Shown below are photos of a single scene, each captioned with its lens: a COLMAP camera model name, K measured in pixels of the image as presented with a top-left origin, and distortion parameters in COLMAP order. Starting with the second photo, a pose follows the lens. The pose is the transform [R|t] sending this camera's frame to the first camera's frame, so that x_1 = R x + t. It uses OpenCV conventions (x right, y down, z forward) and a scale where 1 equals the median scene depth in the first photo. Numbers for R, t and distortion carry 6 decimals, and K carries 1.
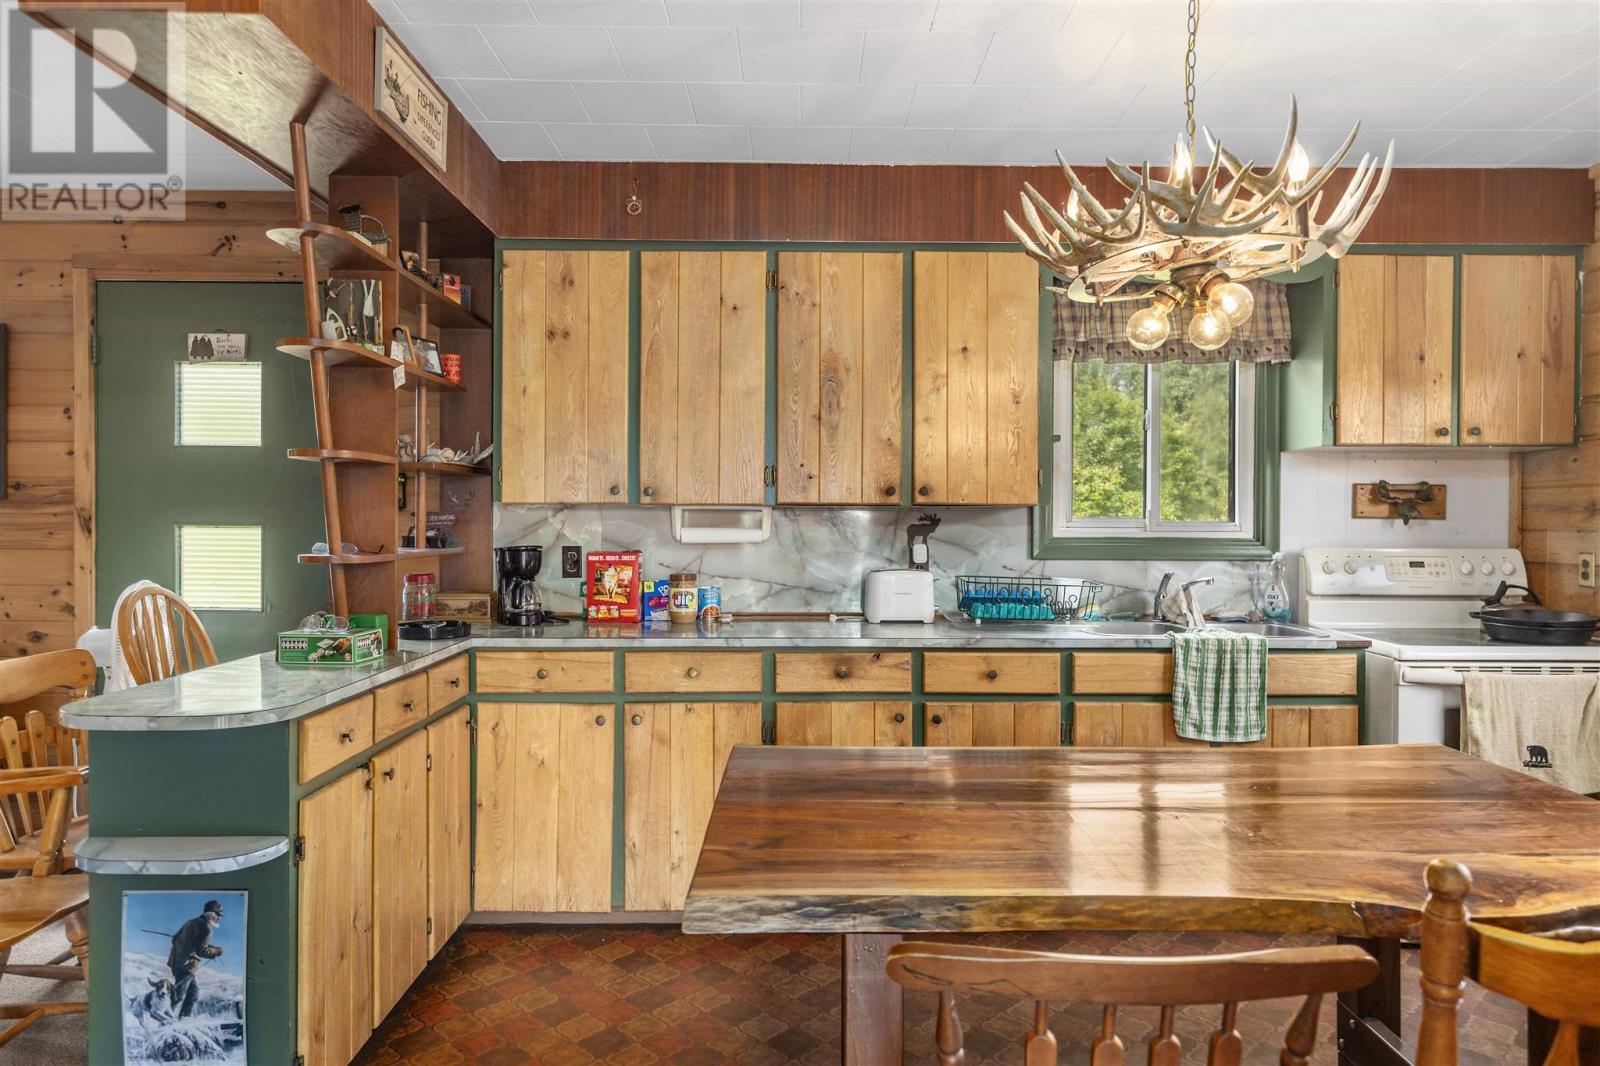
lens RADIAL K [[1058.9, 0, 800.0], [0, 1058.9, 533.0], [0, 0, 1]] dist [0.003234, -0.000622]
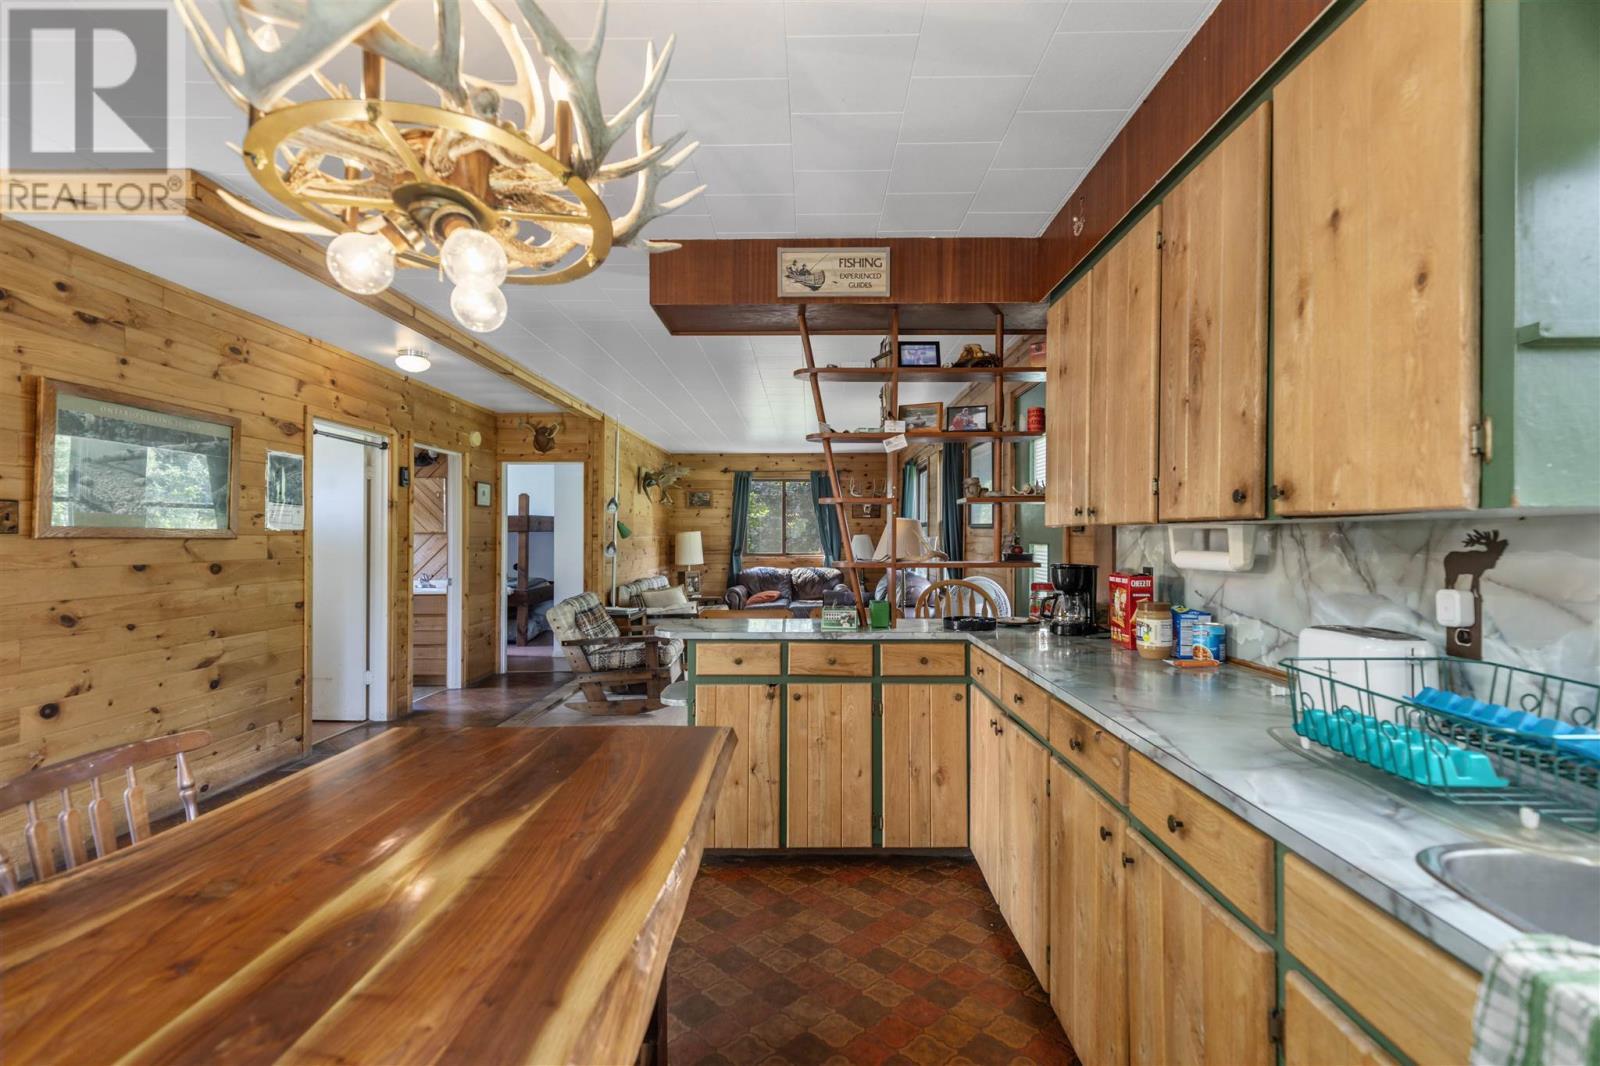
lens RADIAL K [[713.8, 0, 800.7], [0, 713.8, 536.1], [0, 0, 1]] dist [0.000087, -0.000742]
pose [[-0.027670, -0.004572, -0.999607, 0.510290], [-0.017025, 0.999847, -0.004102, -0.009716], [0.999472, 0.016904, -0.027743, 0.748555]]
